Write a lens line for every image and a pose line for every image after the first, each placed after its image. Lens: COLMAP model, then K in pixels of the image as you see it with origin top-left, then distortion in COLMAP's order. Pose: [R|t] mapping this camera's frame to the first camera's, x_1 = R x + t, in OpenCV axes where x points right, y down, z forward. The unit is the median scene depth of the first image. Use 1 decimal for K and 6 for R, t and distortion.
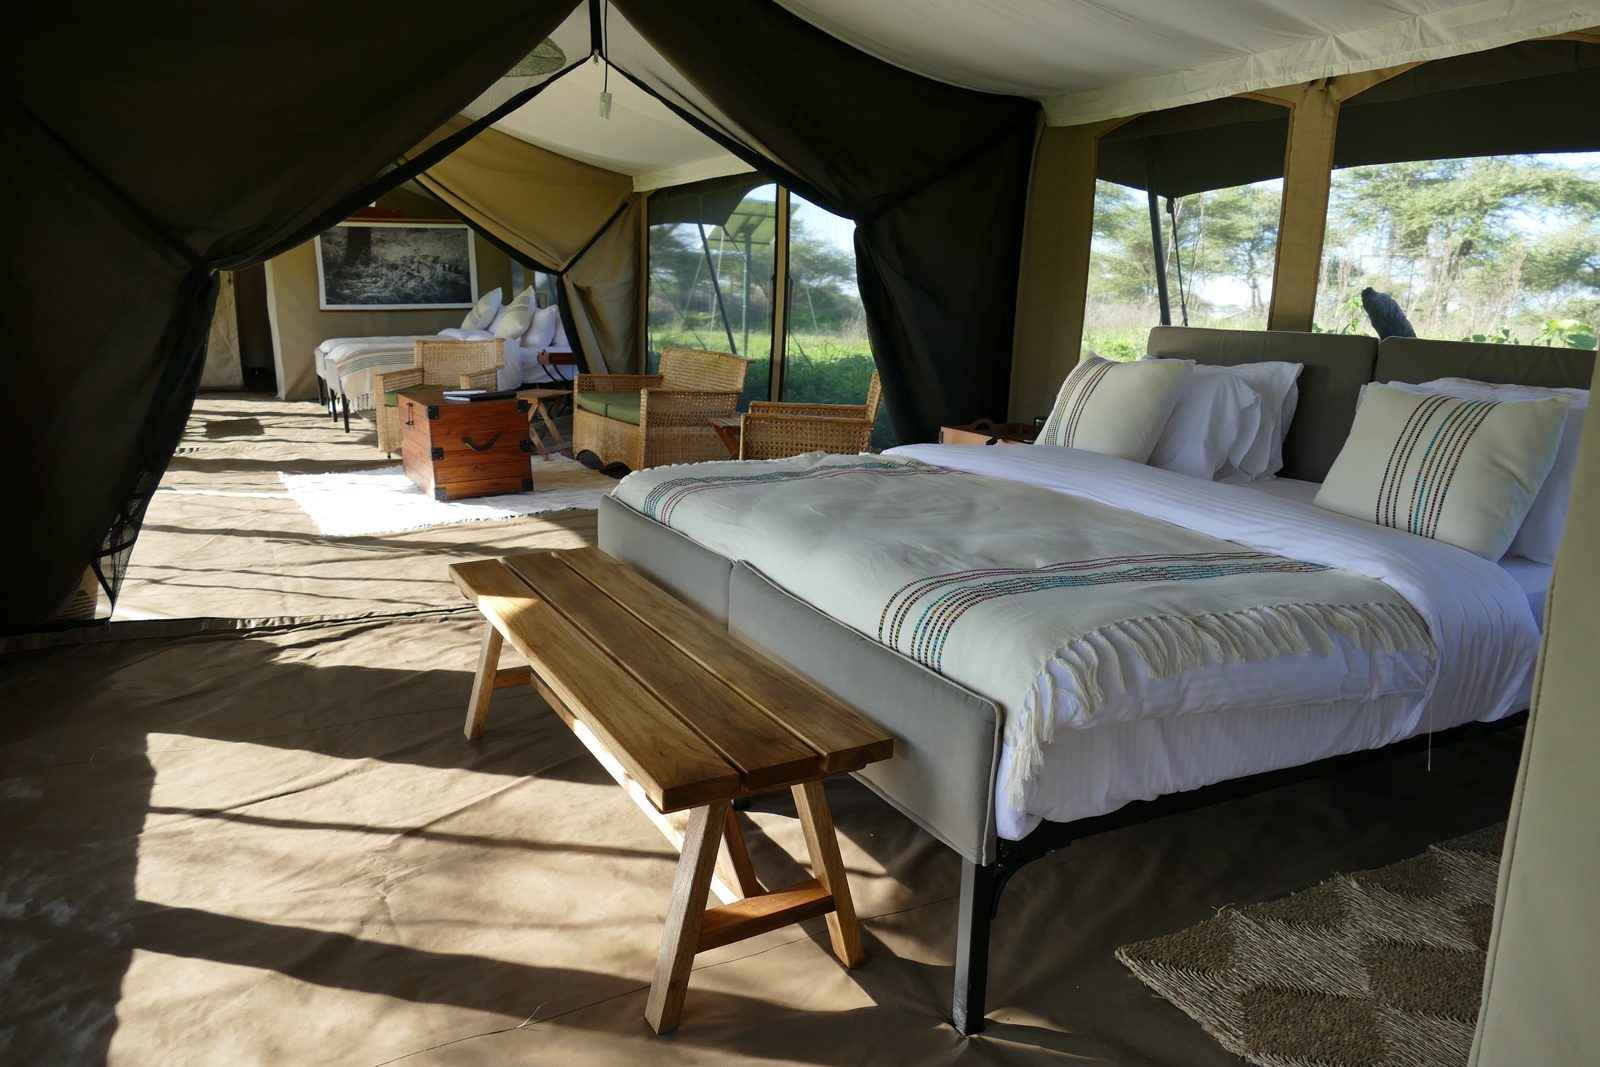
lens RADIAL K [[1117.9, 0, 800.0], [0, 1117.9, 533.5], [0, 0, 1]] dist [0.001567, 0.001965]
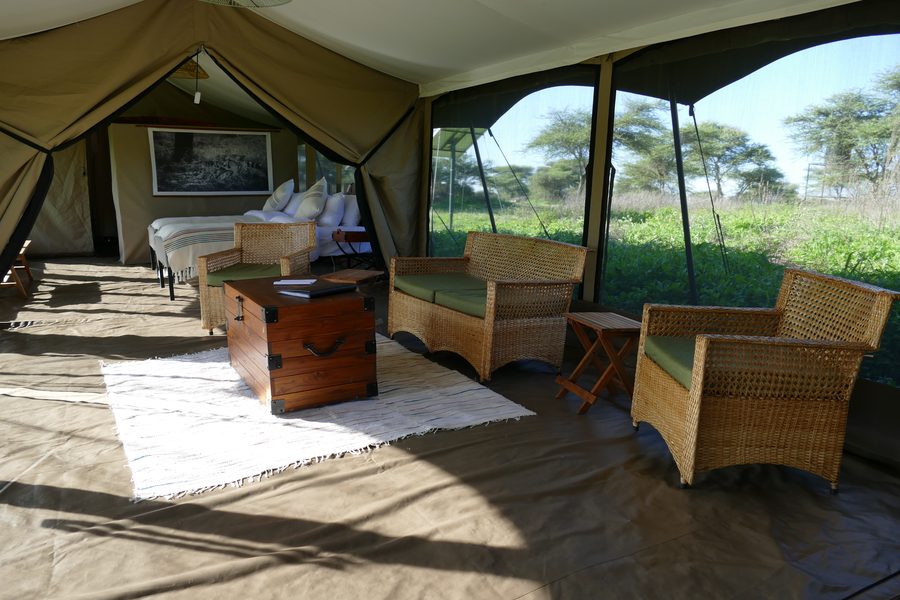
lens RADIAL K [[628.8, 0, 450.0], [0, 628.8, 300.0], [0, 0, 1]] dist [0.001567, 0.001965]
pose [[0.999580, -0.001643, 0.028941, -0.127547], [0.002625, 0.999421, -0.033914, -0.064155], [-0.028869, 0.033976, 0.999006, 0.319341]]
